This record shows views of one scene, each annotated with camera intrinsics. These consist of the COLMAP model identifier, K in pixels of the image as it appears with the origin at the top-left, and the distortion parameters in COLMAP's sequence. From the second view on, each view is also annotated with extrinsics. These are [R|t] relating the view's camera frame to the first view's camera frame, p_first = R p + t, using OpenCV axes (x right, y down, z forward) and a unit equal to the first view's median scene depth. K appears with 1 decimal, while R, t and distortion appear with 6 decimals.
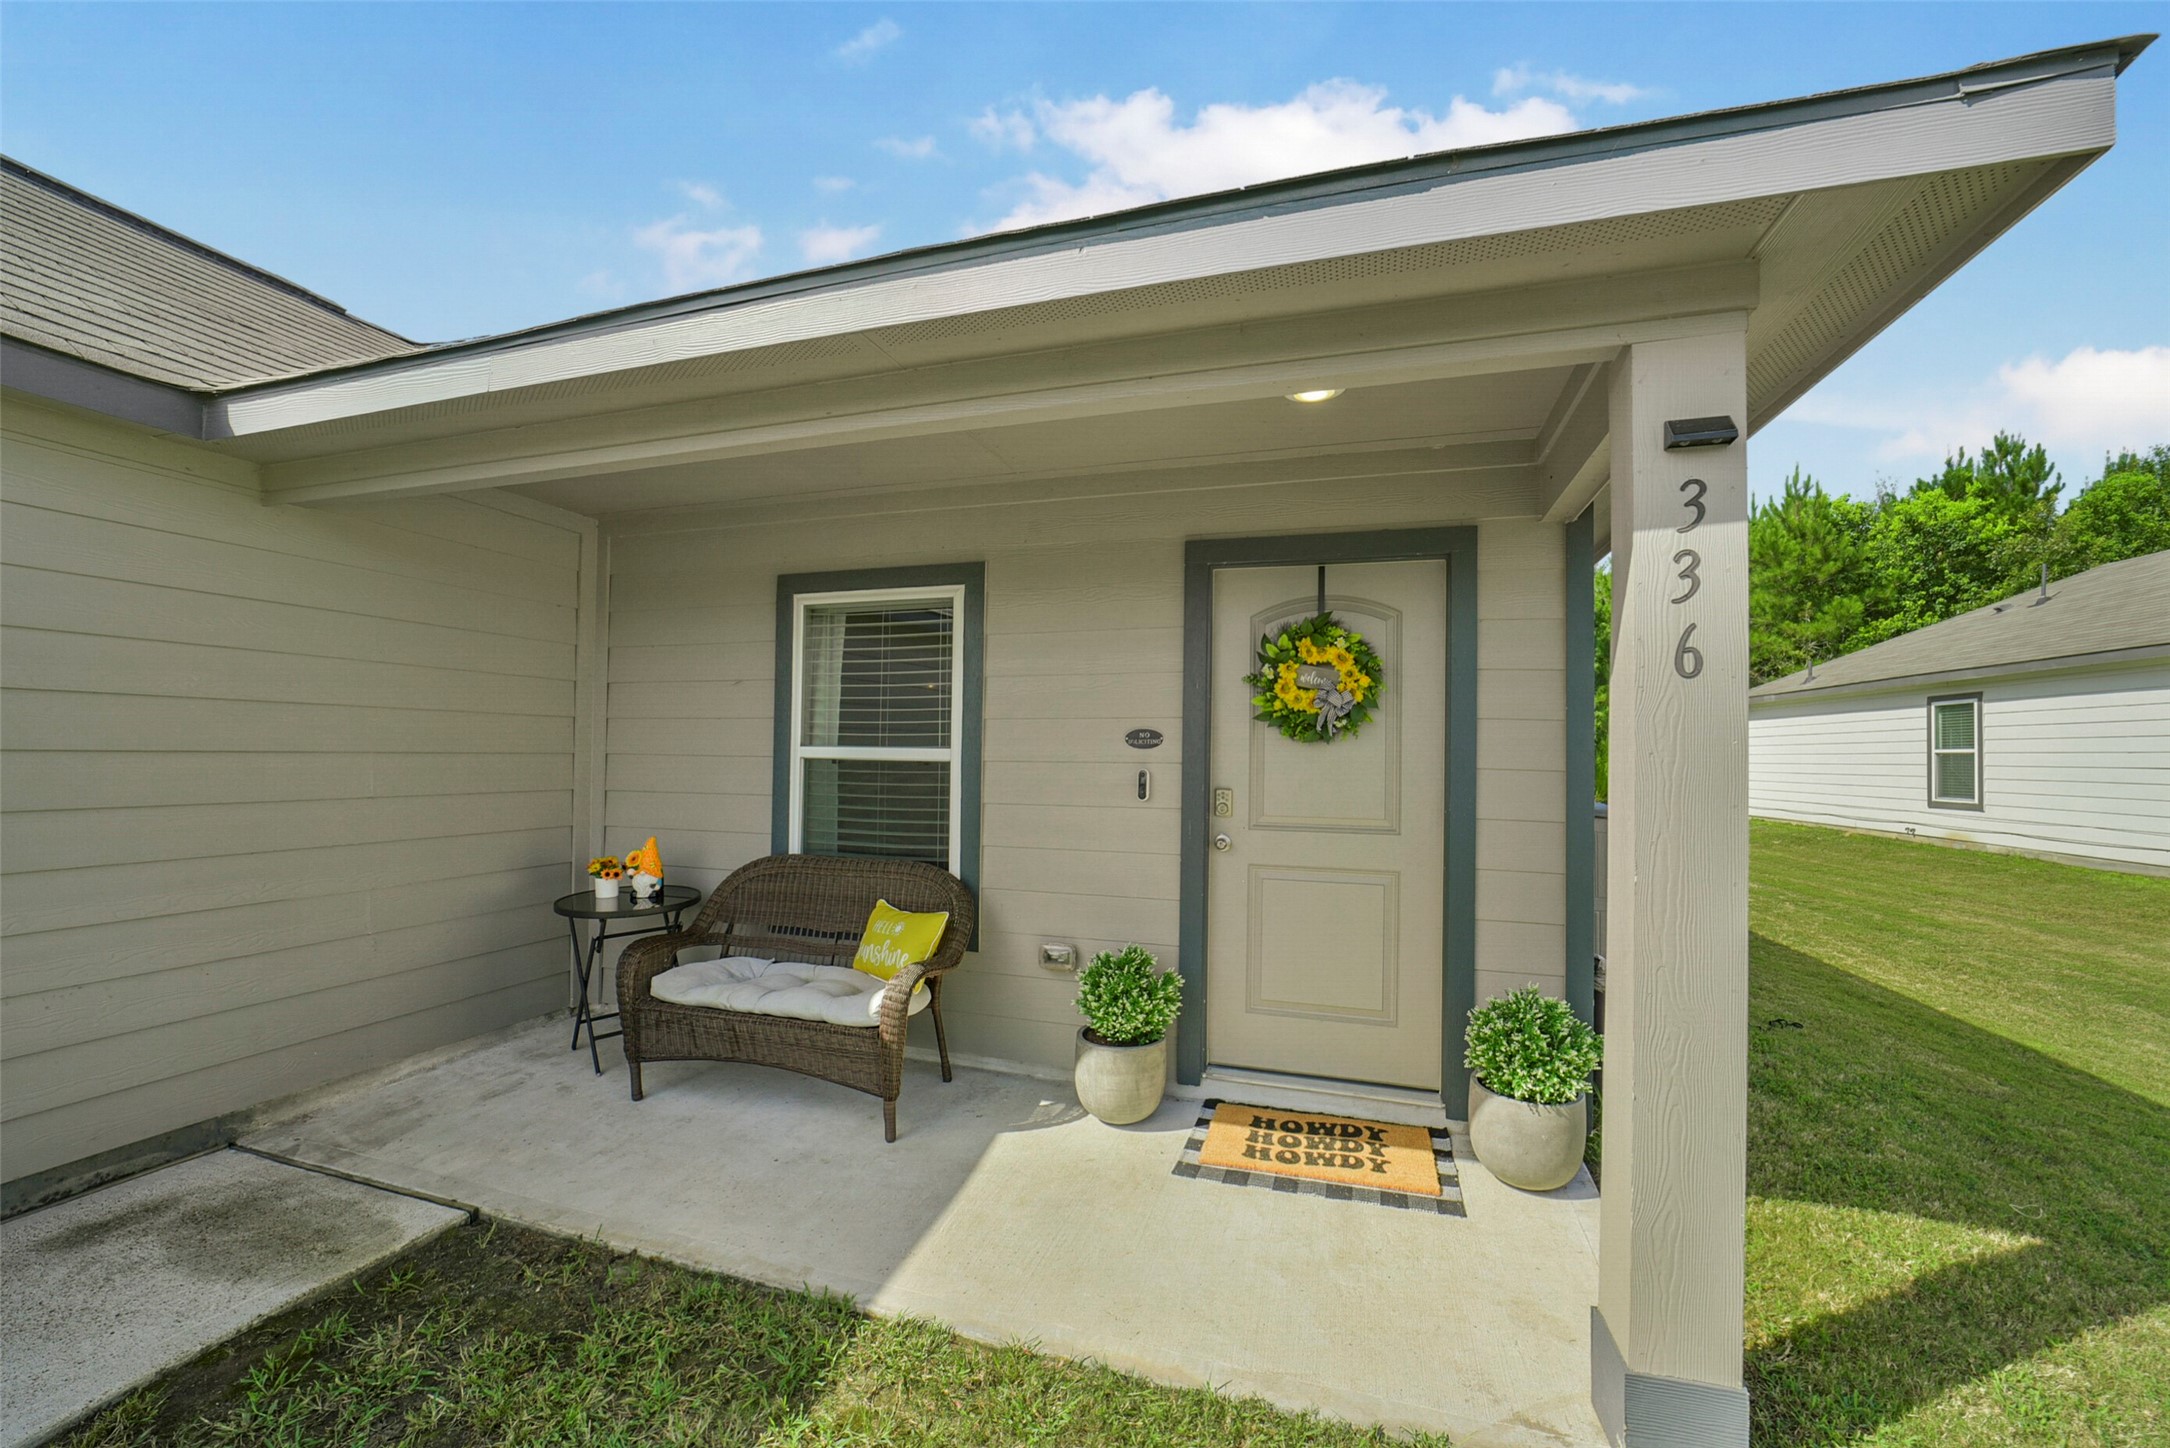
lens RADIAL K [[857.6, 0, 1090.9], [0, 857.6, 735.8], [0, 0, 1]] dist [-0.036312, 0.009984]
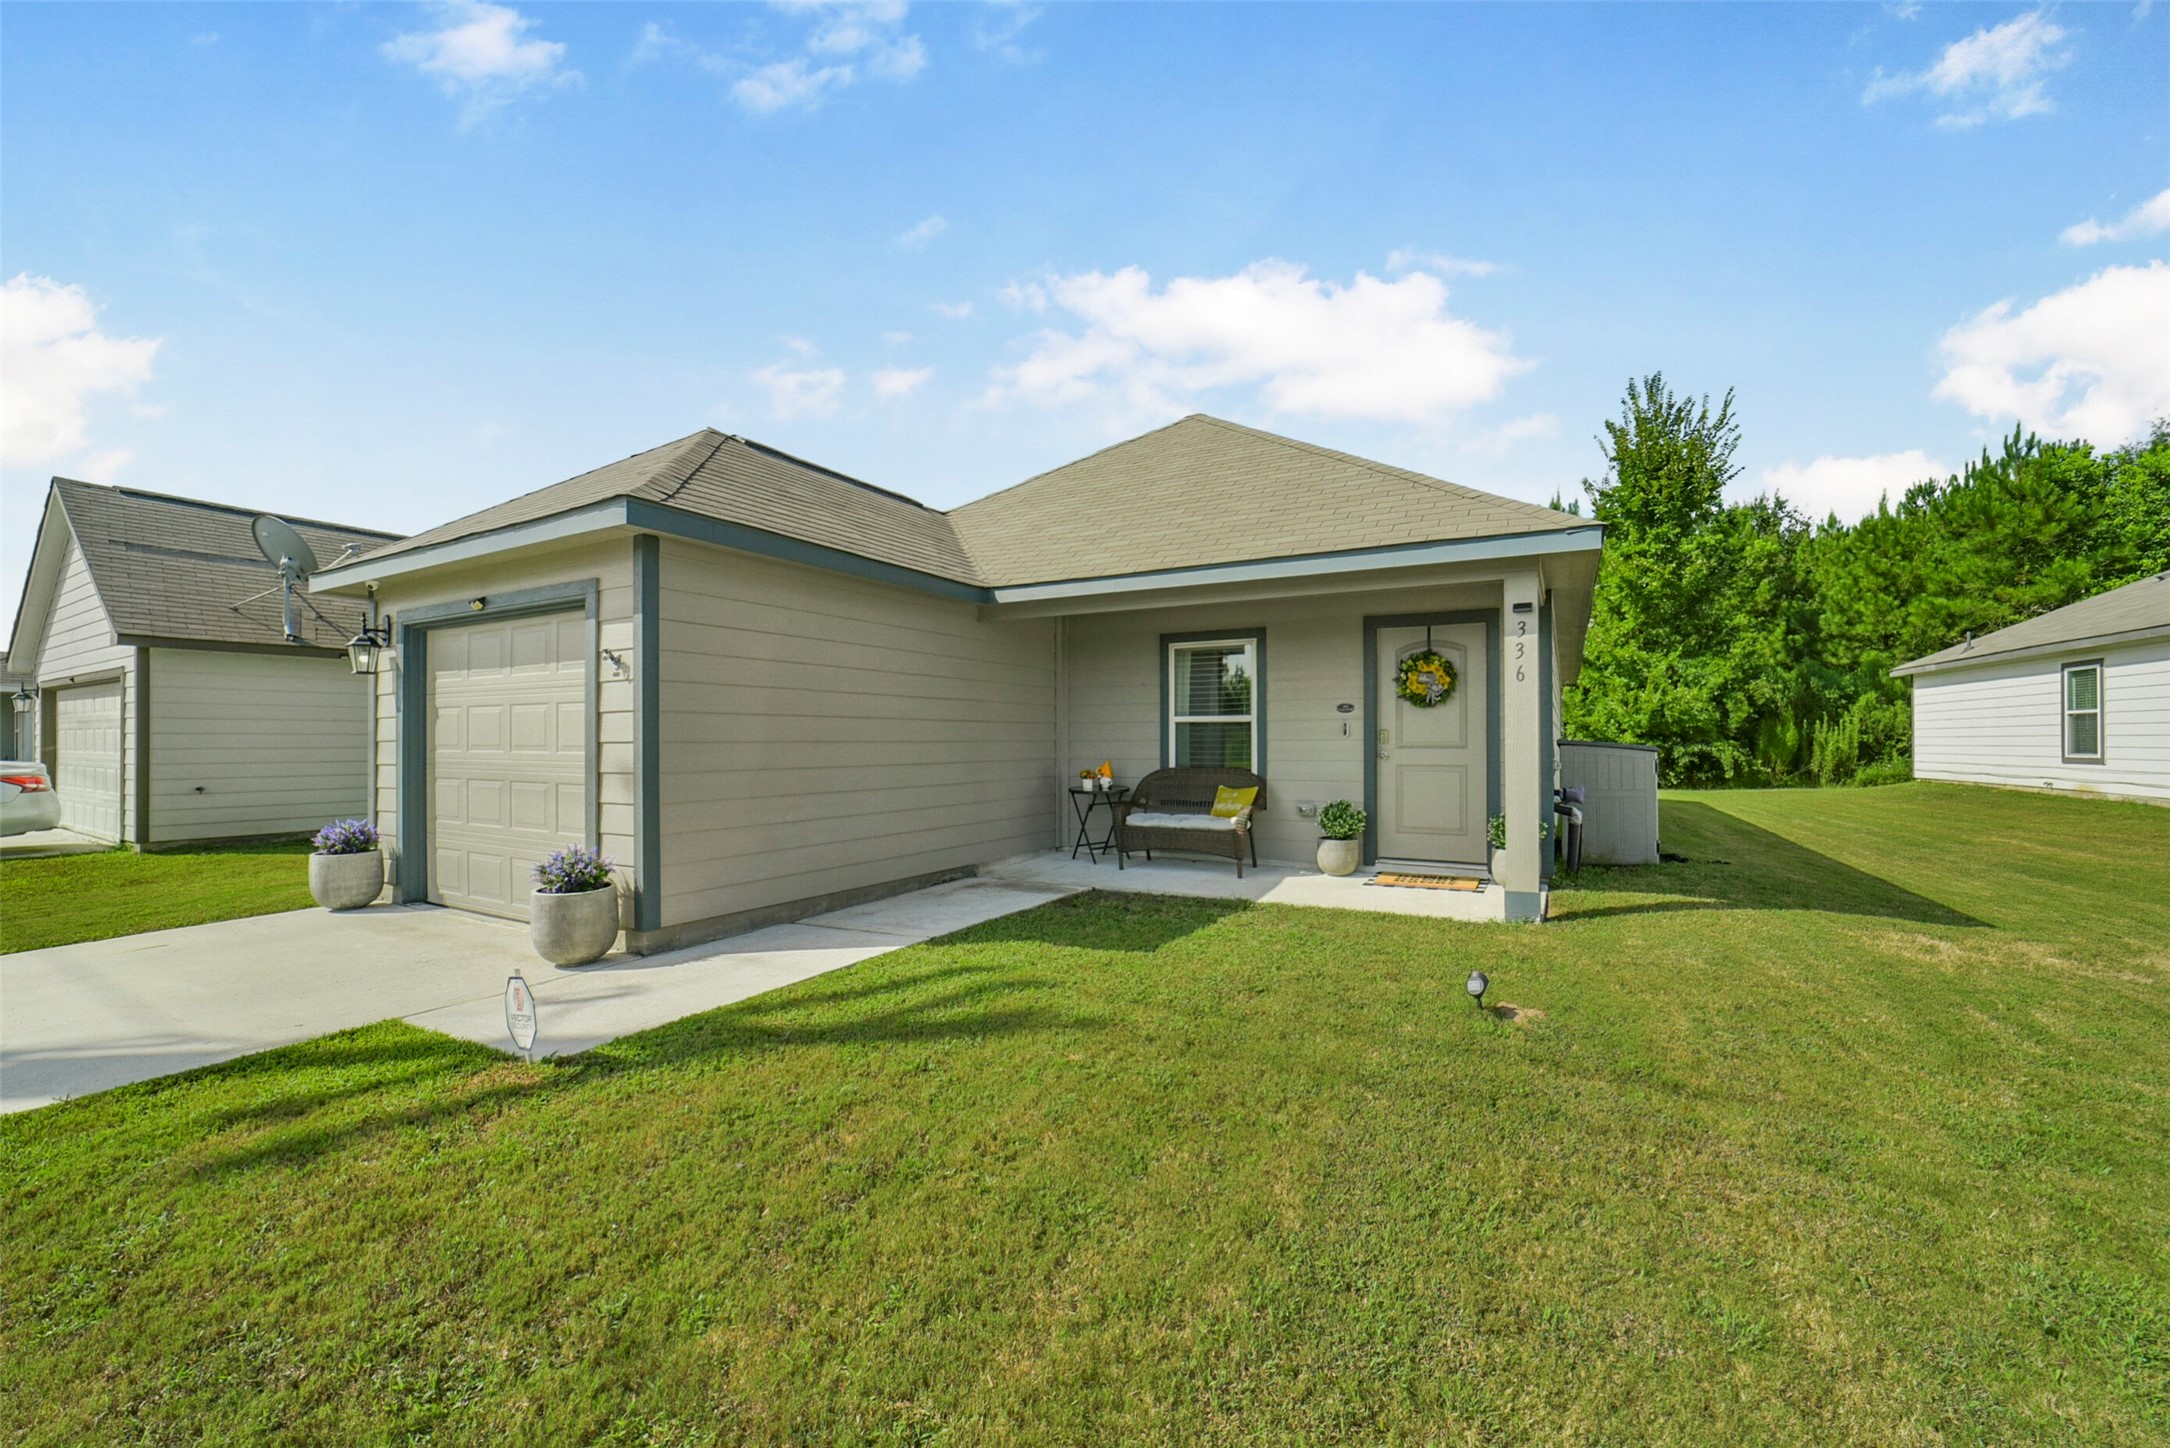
lens RADIAL K [[857.6, 0, 1090.9], [0, 857.6, 735.8], [0, 0, 1]] dist [-0.036312, 0.009984]
pose [[0.978656, -0.017396, -0.204770, -0.059341], [0.020455, 0.999708, 0.012832, 0.015219], [0.204487, -0.016746, 0.978726, -0.584663]]
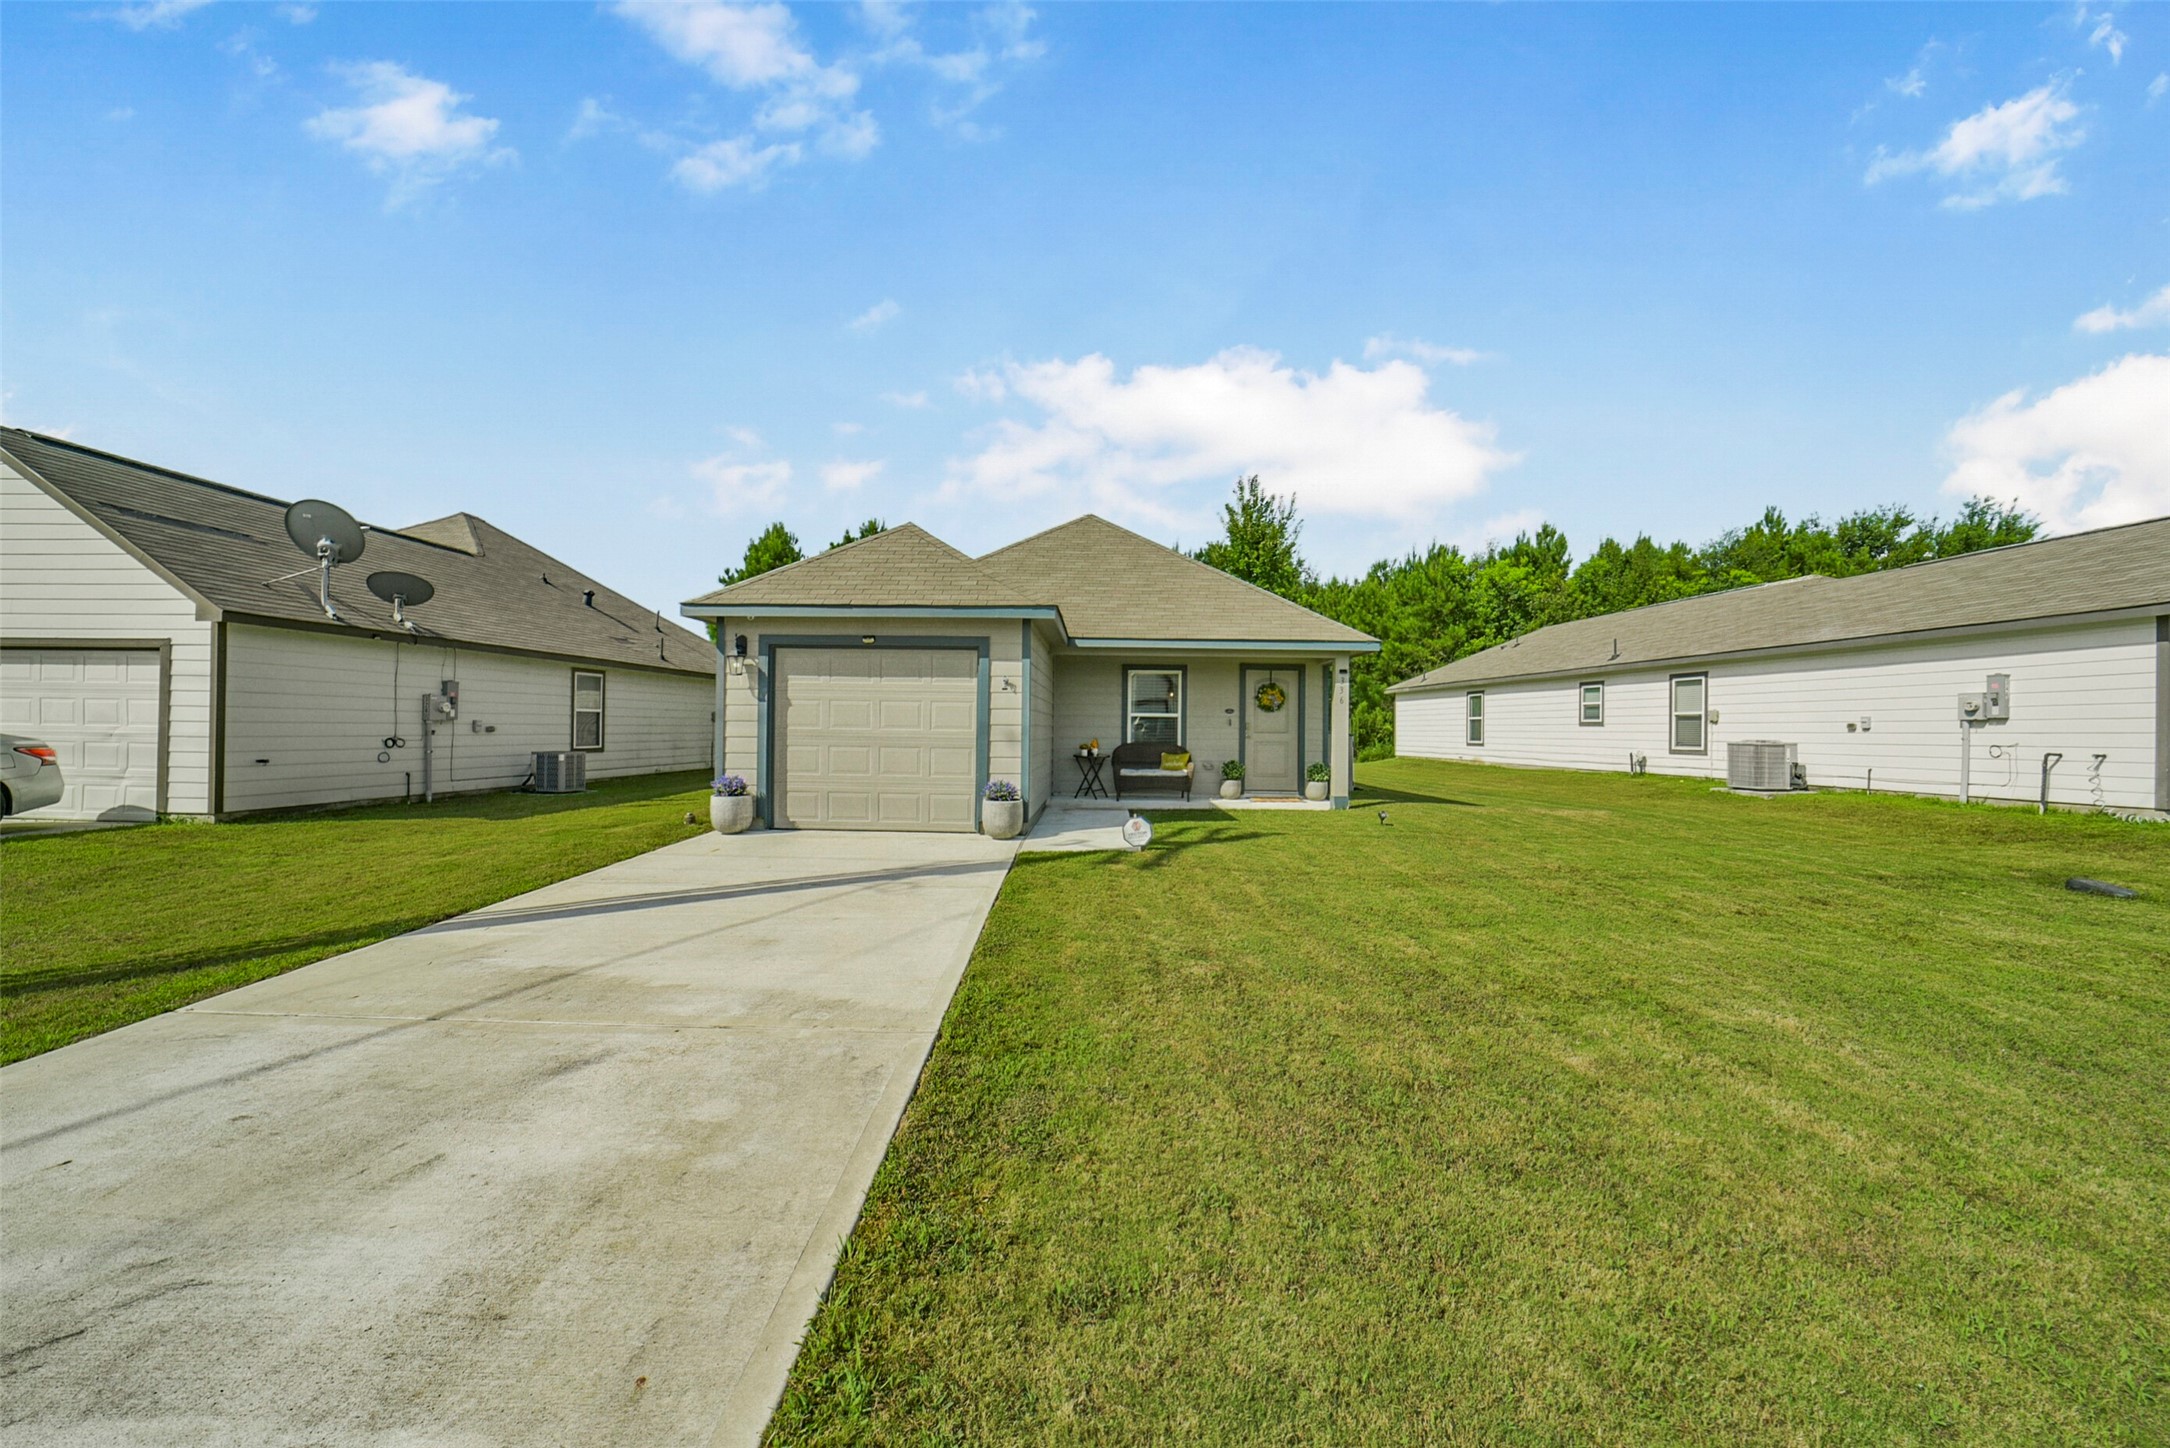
lens RADIAL K [[866.4, 0, 1092.4], [0, 866.4, 725.3], [0, 0, 1]] dist [-0.038260, 0.010695]
pose [[0.958389, -0.002012, 0.285457, -0.814533], [-0.003721, 0.999802, 0.019540, -0.003539], [-0.285440, -0.019789, 0.958192, -1.295037]]
